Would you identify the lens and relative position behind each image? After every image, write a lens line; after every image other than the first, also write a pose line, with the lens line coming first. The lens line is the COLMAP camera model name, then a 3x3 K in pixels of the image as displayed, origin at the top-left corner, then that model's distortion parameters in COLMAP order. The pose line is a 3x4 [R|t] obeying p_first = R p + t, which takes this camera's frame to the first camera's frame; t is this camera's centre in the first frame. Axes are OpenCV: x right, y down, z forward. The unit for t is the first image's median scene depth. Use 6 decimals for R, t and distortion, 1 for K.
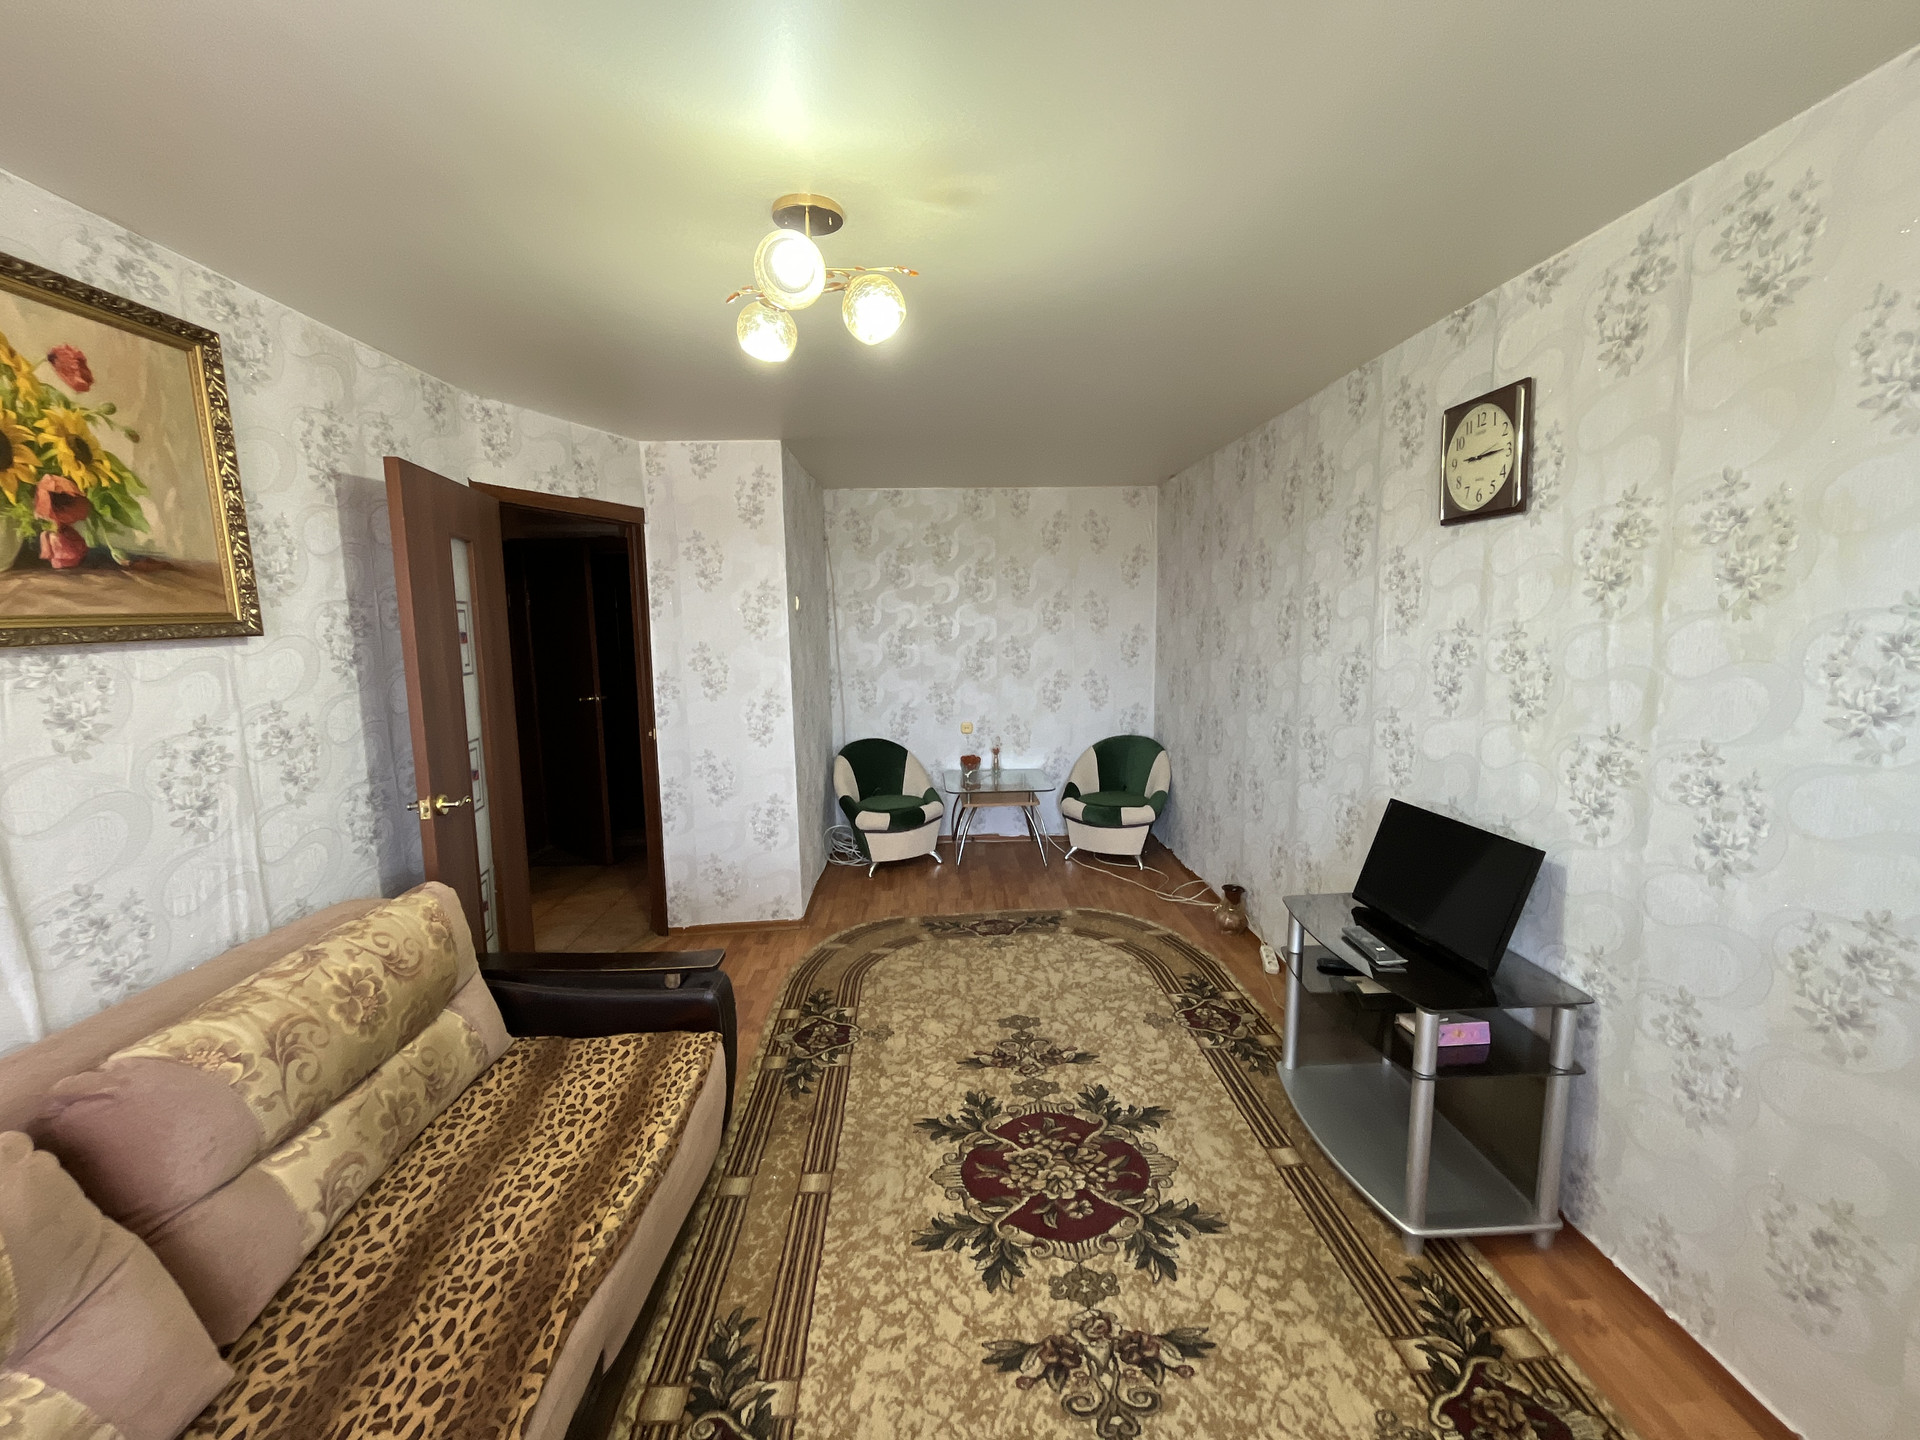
lens RADIAL K [[789.3, 0, 963.3], [0, 789.3, 727.4], [0, 0, 1]] dist [-0.009122, 0.001130]
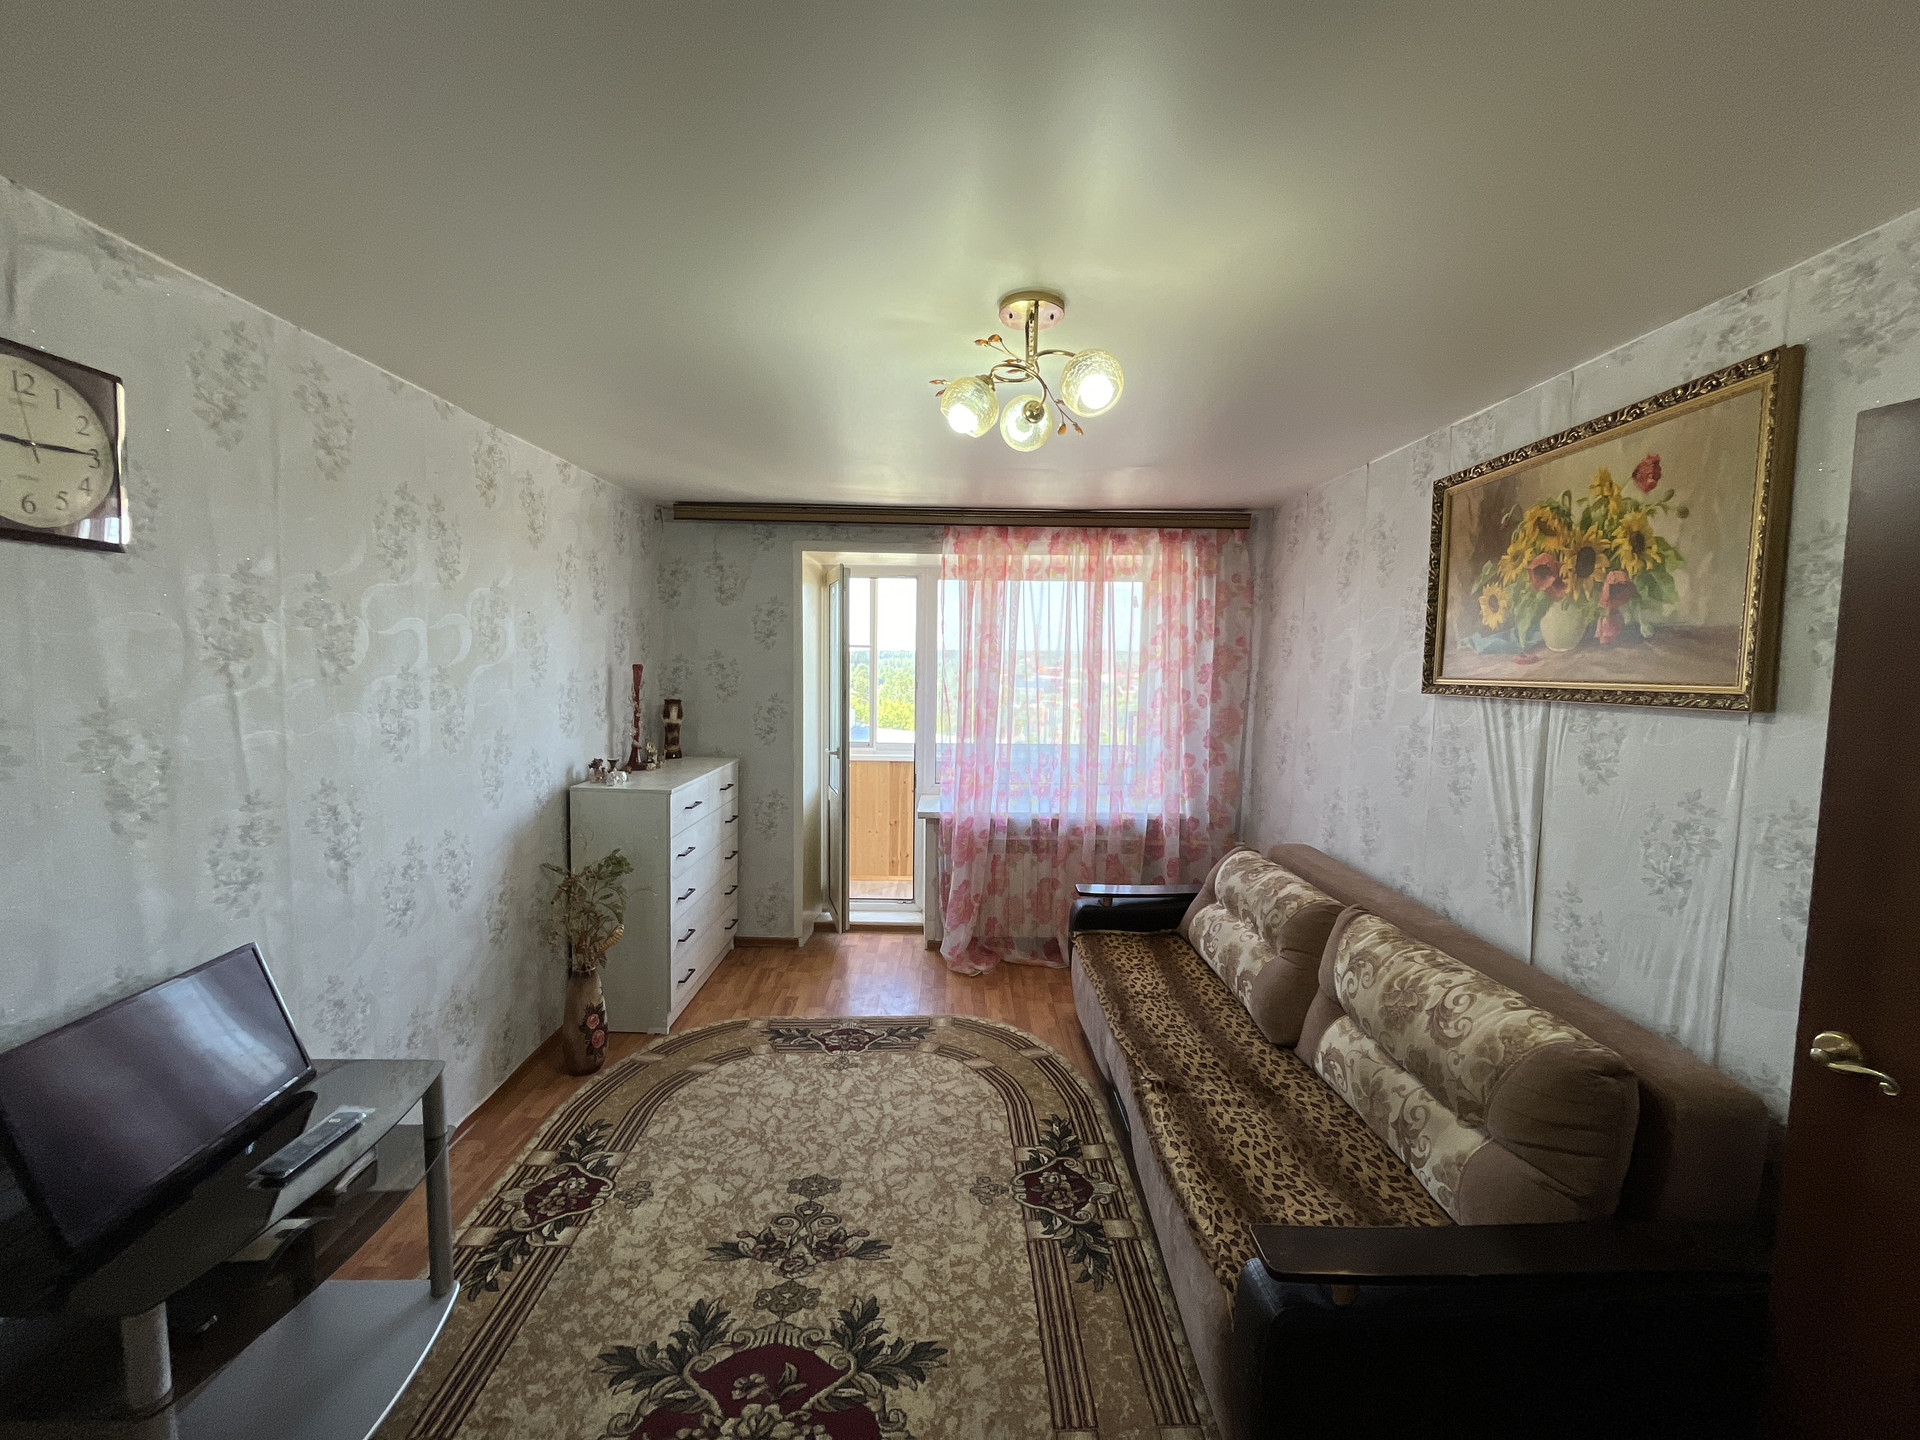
lens RADIAL K [[789.3, 0, 953.2], [0, 789.3, 717.7], [0, 0, 1]] dist [-0.009122, 0.001130]
pose [[-0.999245, -0.000904, 0.038853, -0.125430], [0.007449, 0.976736, 0.214317, -0.323217], [-0.038143, 0.214445, -0.975991, 2.031101]]
